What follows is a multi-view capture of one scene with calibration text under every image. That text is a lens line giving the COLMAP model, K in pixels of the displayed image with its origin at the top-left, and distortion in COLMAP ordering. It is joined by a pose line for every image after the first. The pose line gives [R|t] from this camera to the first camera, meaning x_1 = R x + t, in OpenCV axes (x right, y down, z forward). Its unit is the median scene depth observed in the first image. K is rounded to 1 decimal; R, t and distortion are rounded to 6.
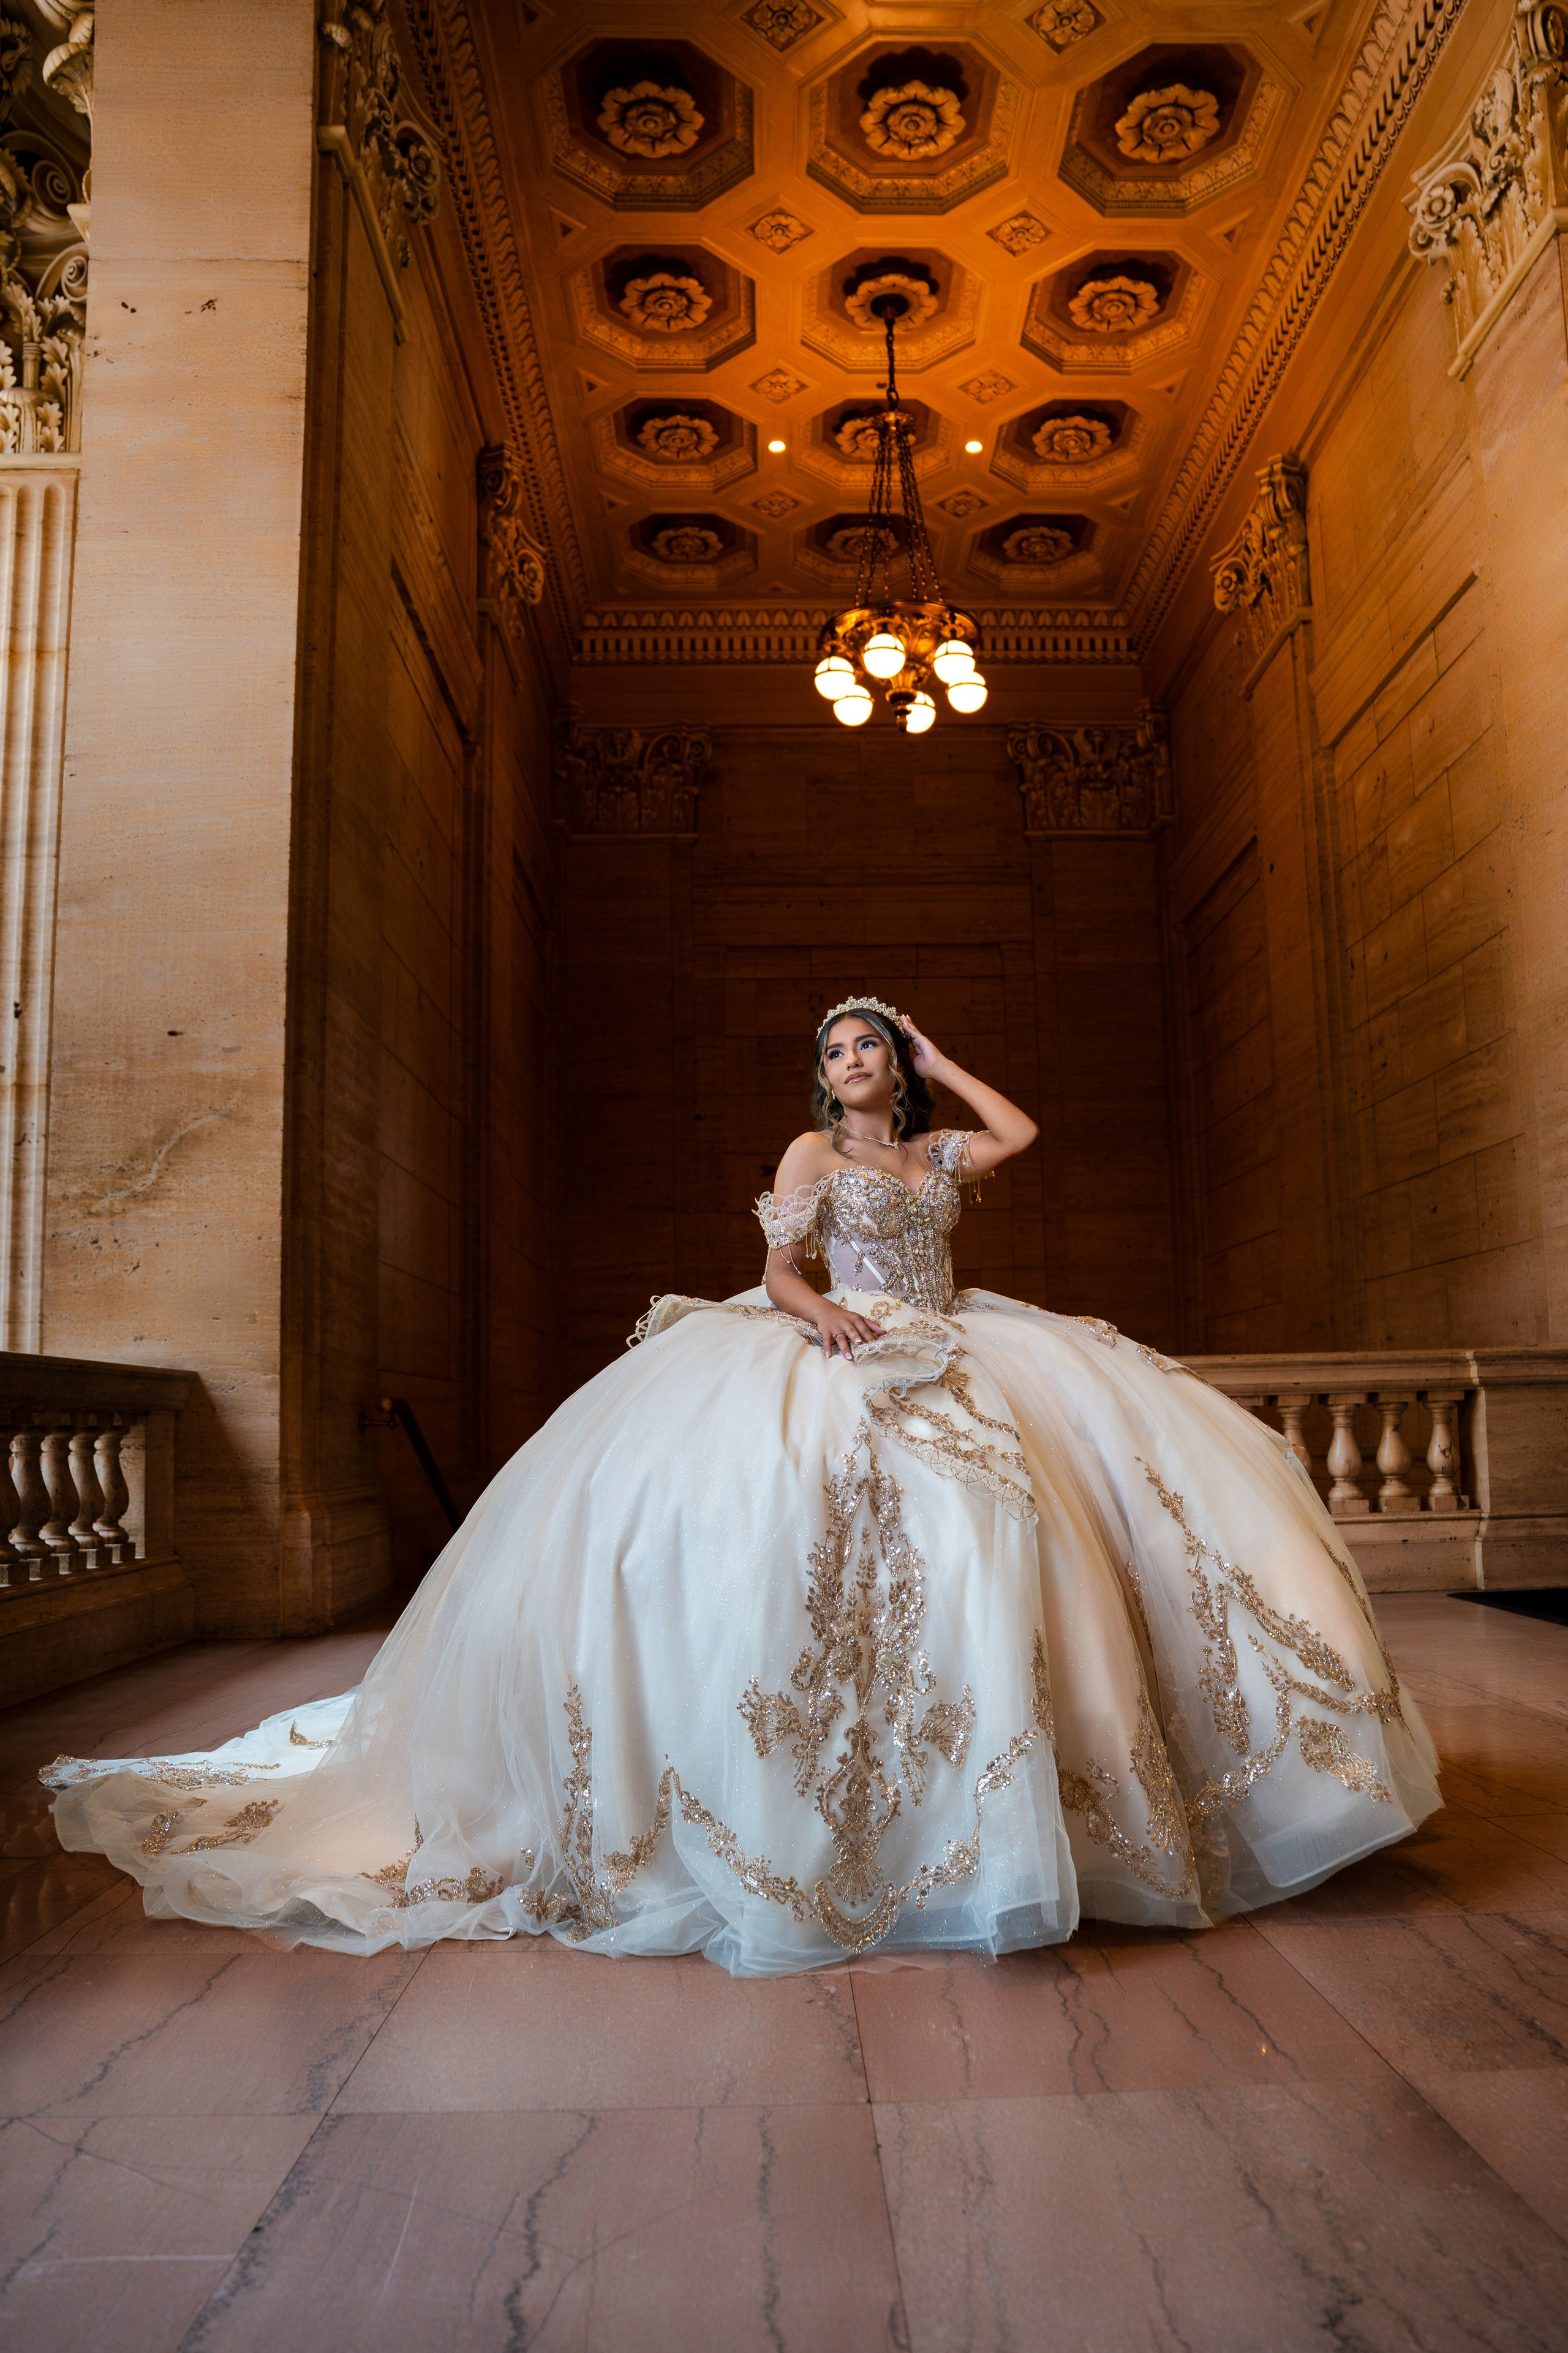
lens RADIAL K [[1747.7, 0, 834.7], [0, 1747.7, 1242.3], [0, 0, 1]] dist [-0.142903, 0.112055]
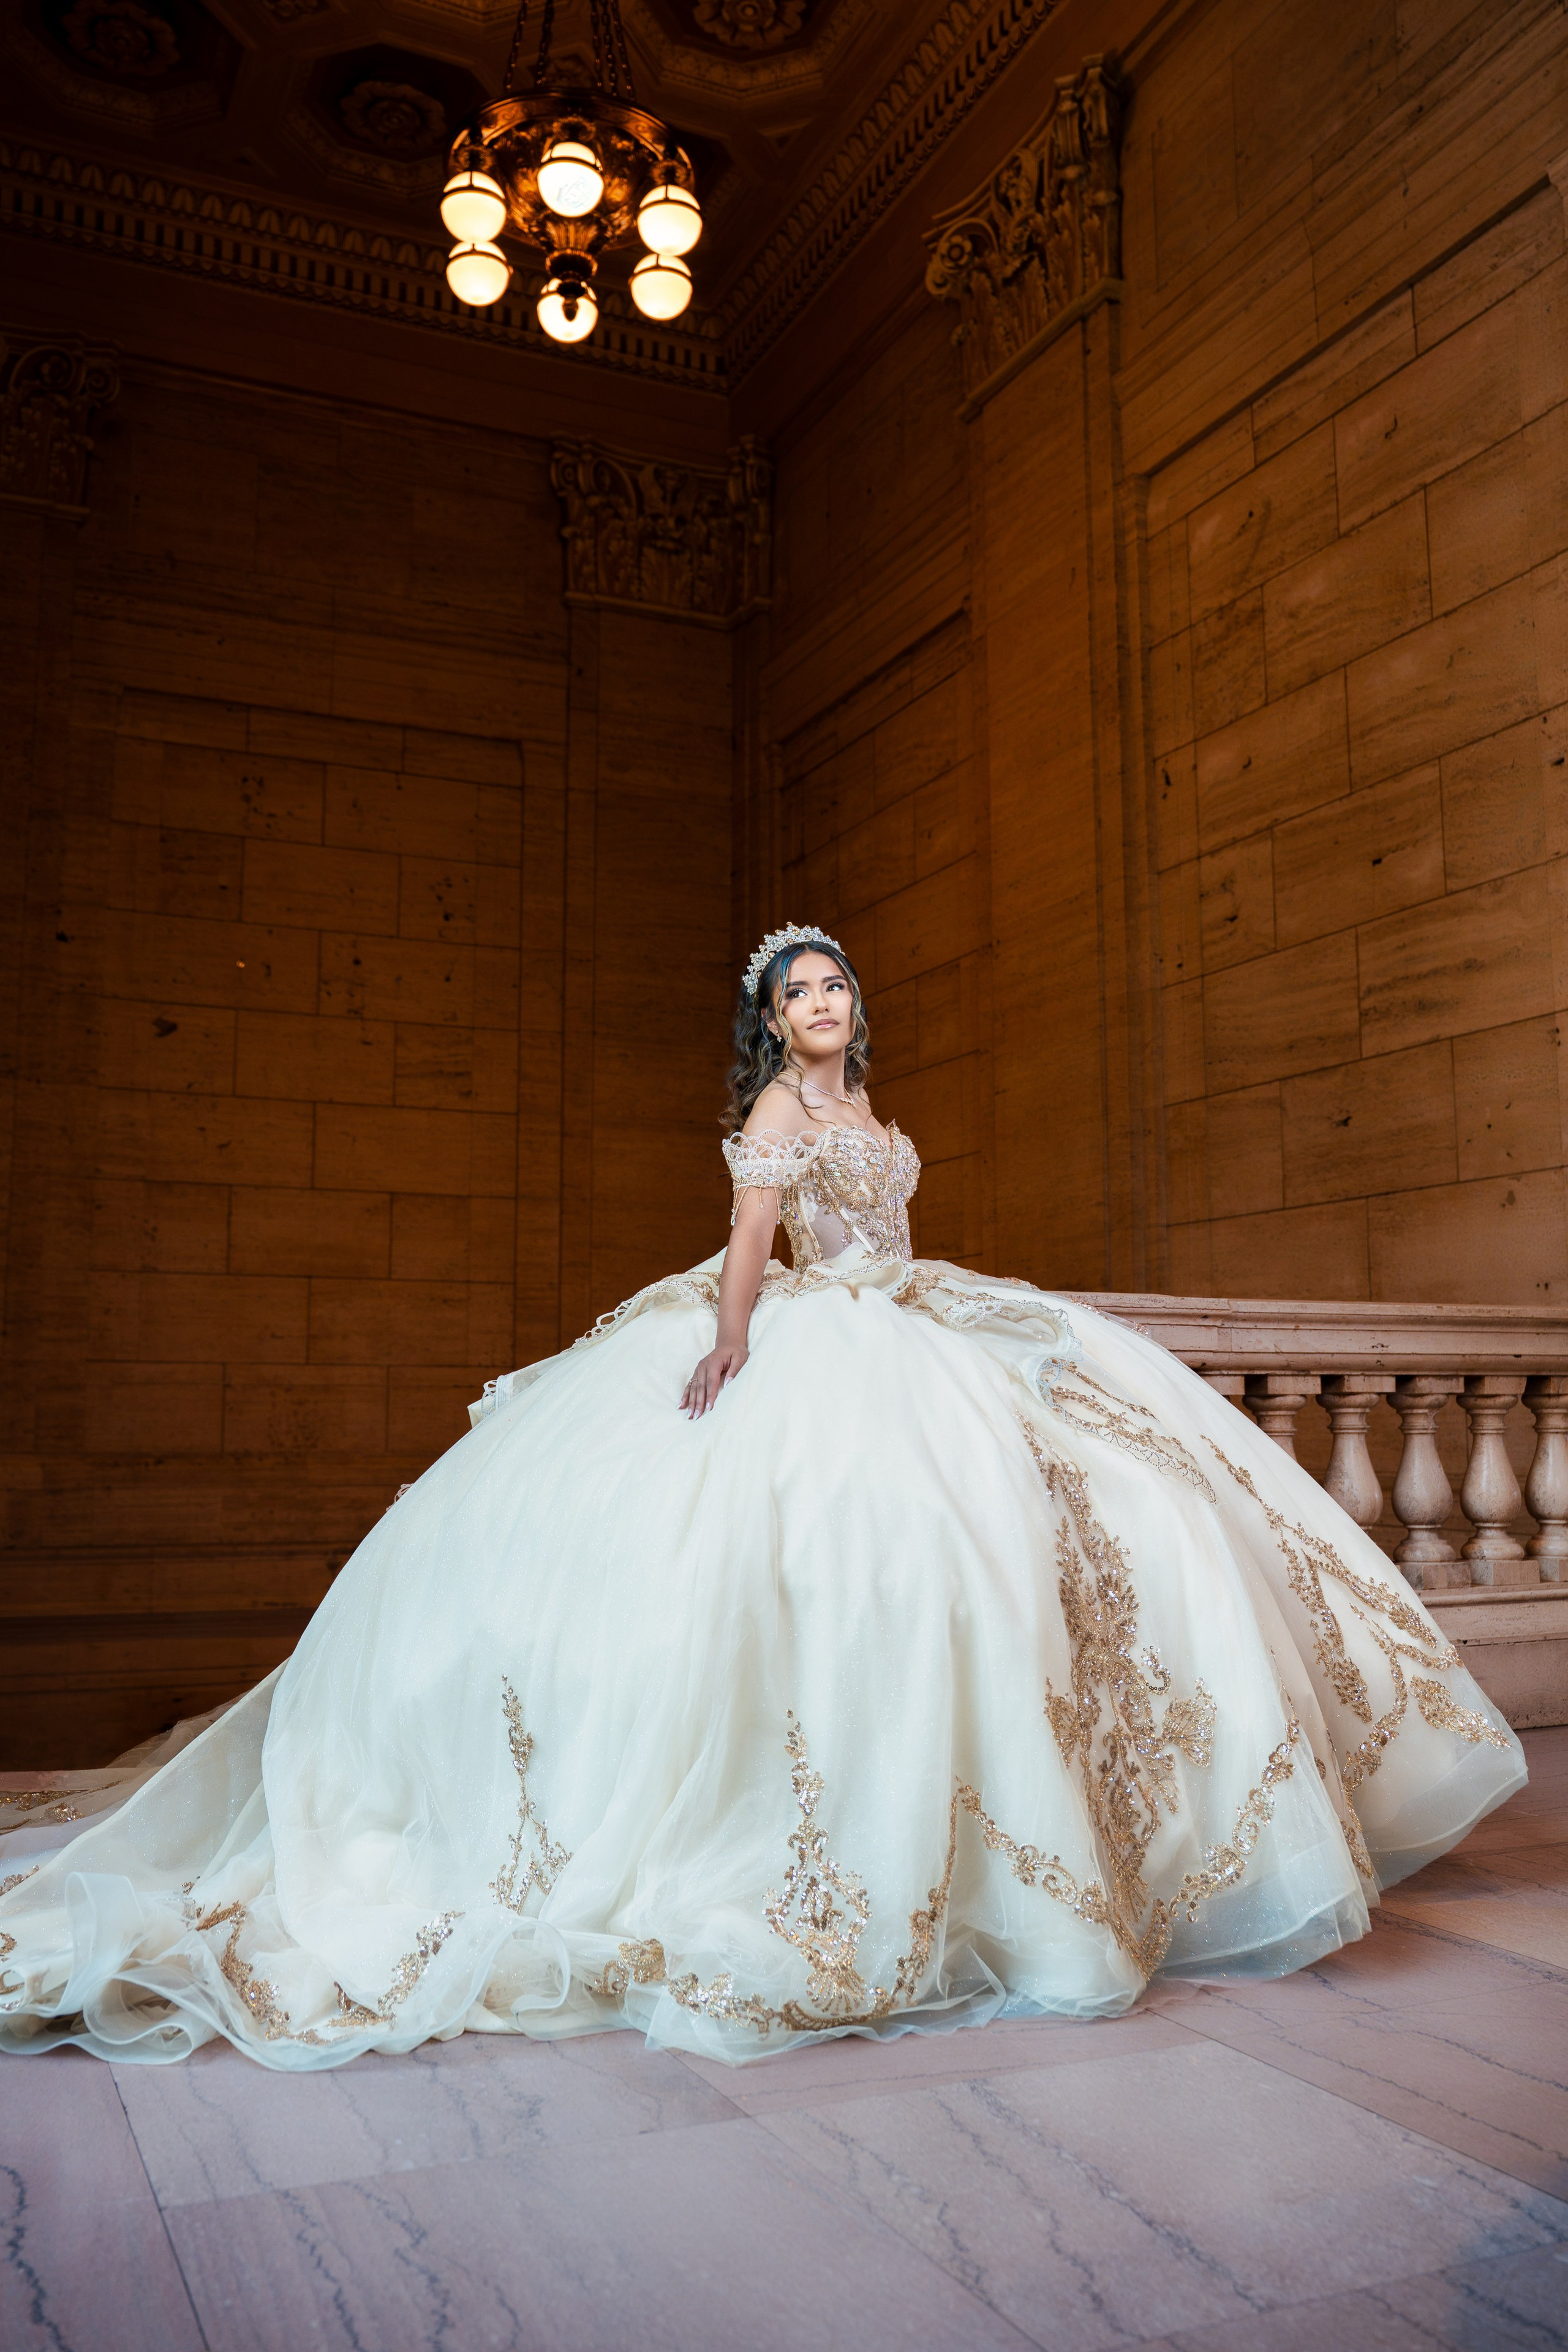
lens RADIAL K [[1962.2, 0, 779.9], [0, 1962.2, 1182.9], [0, 0, 1]] dist [-0.093076, 0.123707]
pose [[0.924182, 0.065246, 0.376338, -0.138636], [-0.058282, 0.997853, -0.029873, 0.037773], [-0.377479, 0.005675, 0.926001, 0.322778]]
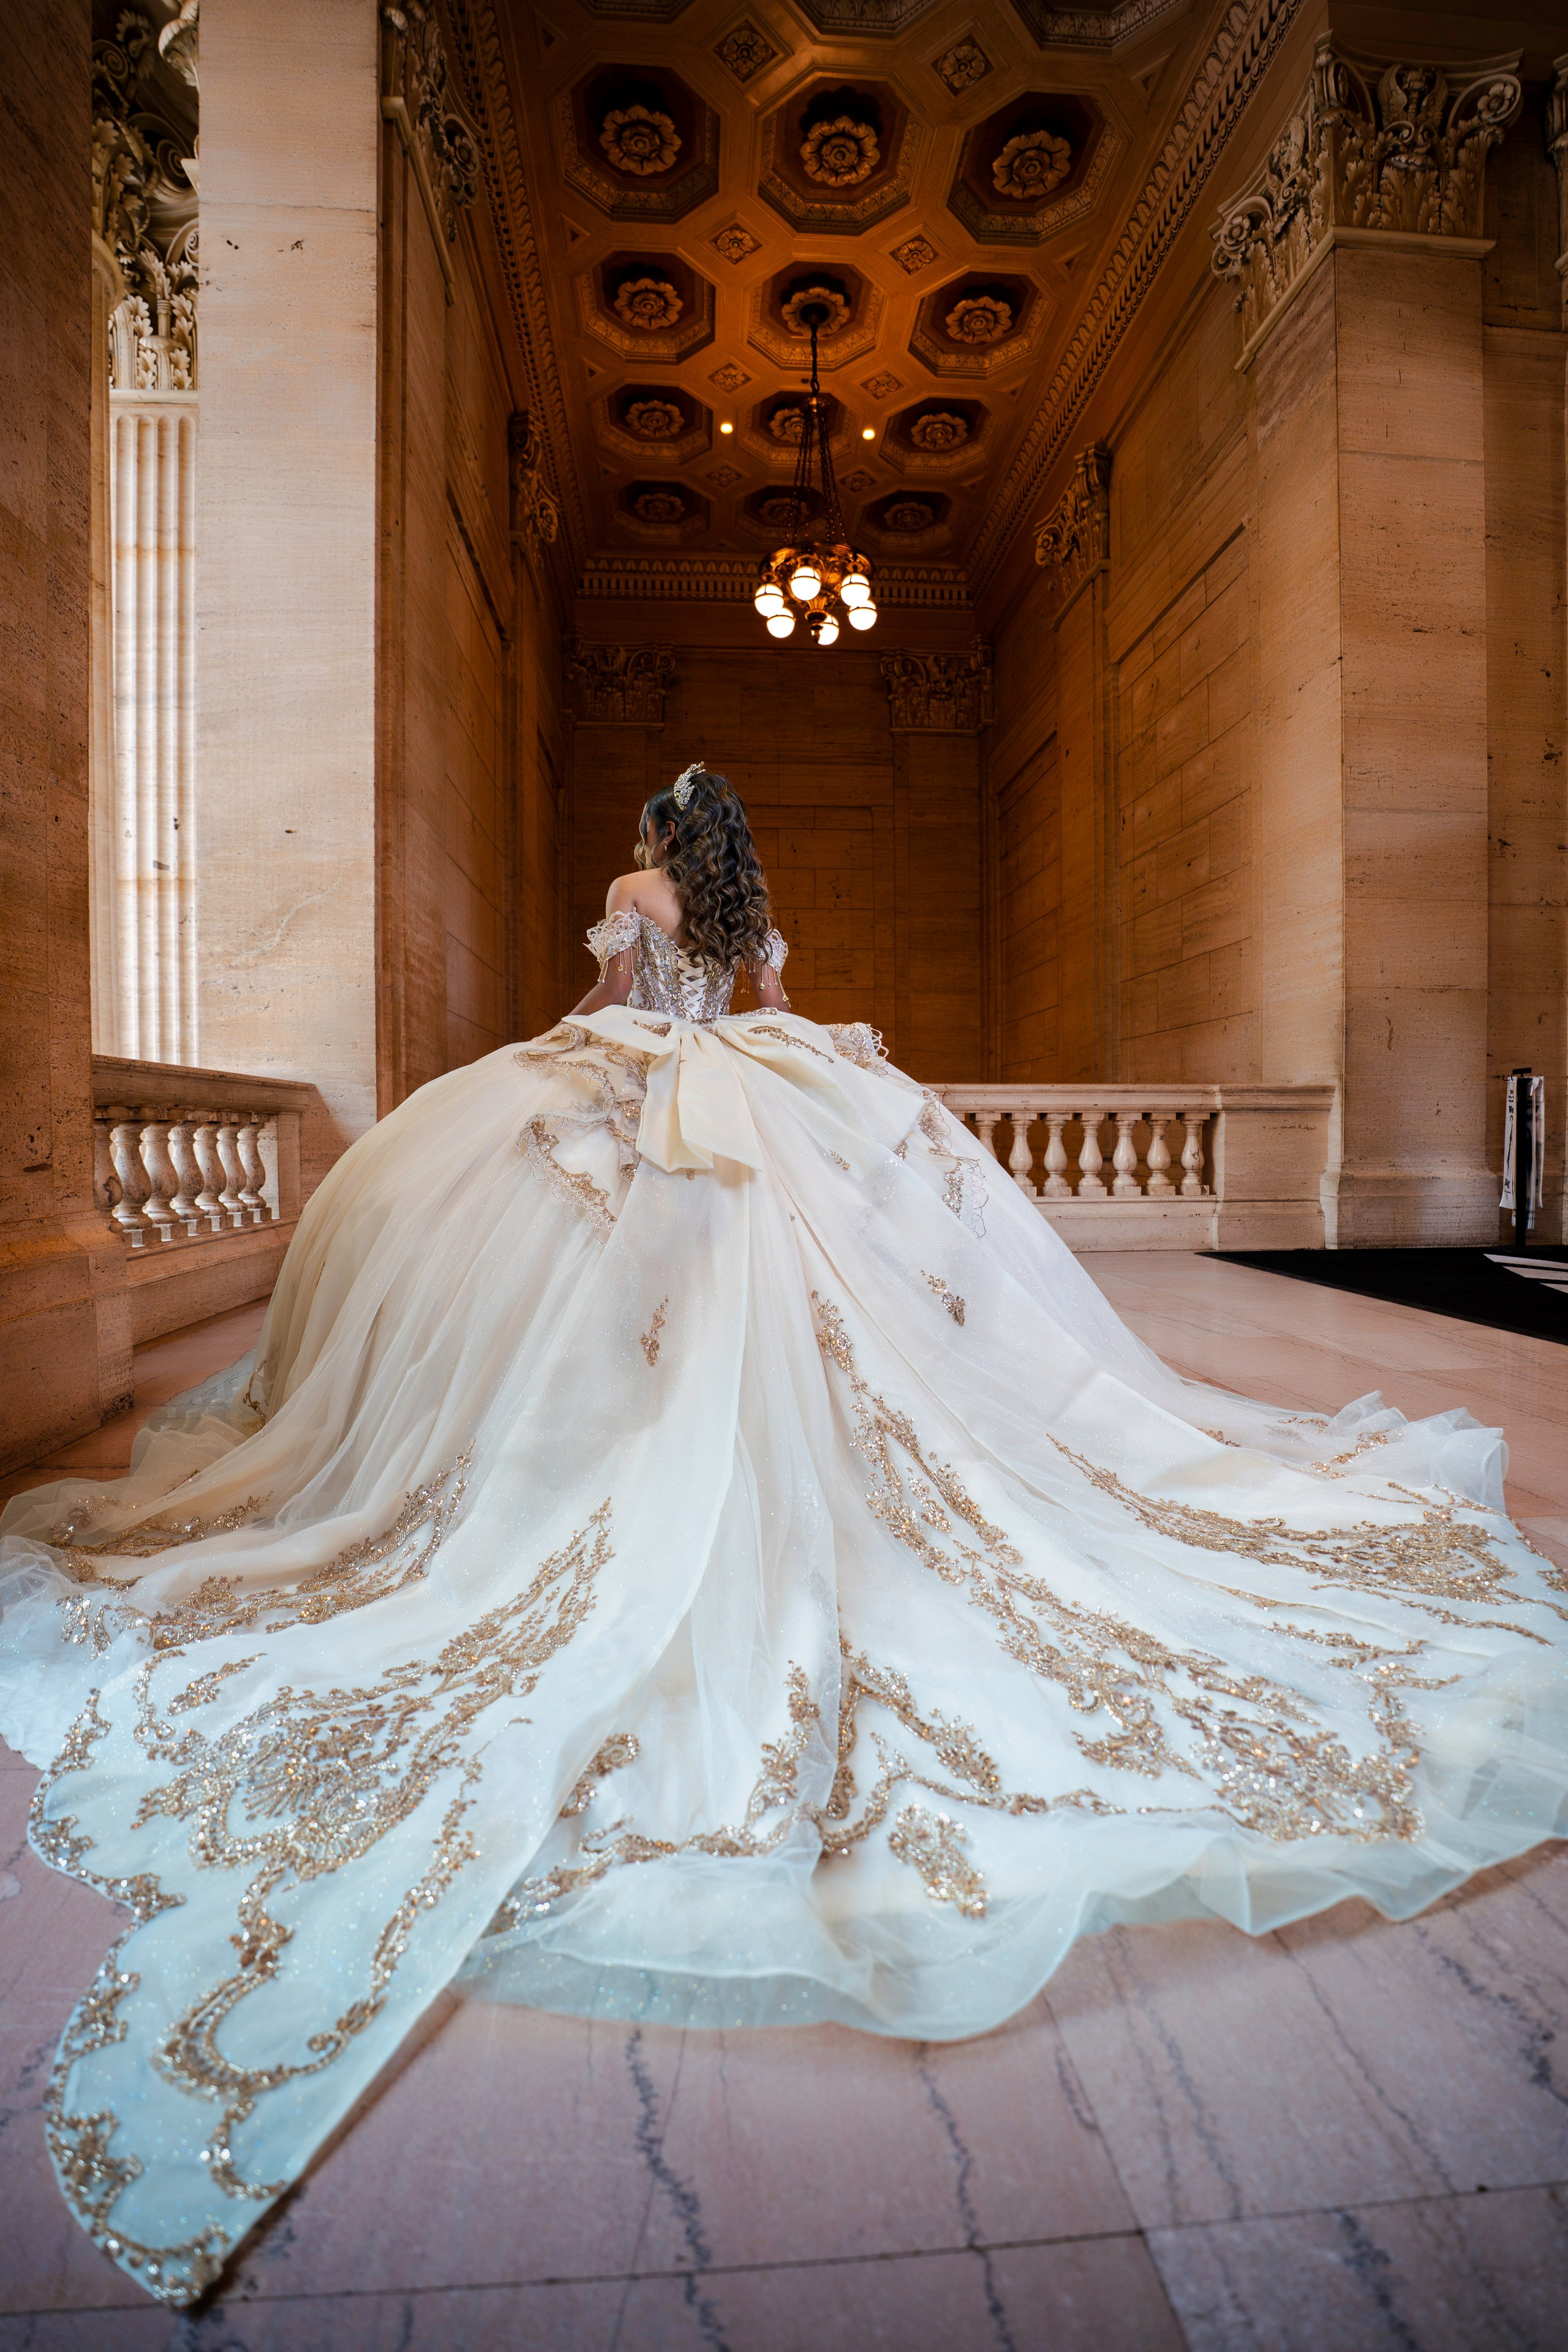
lens RADIAL K [[1101.6, 0, 784.0], [0, 1101.6, 1176.0], [0, 0, 1]] dist [-0.071400, 0.018519]
pose [[0.999023, 0.013207, 0.042180, -0.019193], [-0.019053, 0.989775, 0.141359, 0.010691], [-0.039881, -0.142024, 0.989059, 0.067247]]
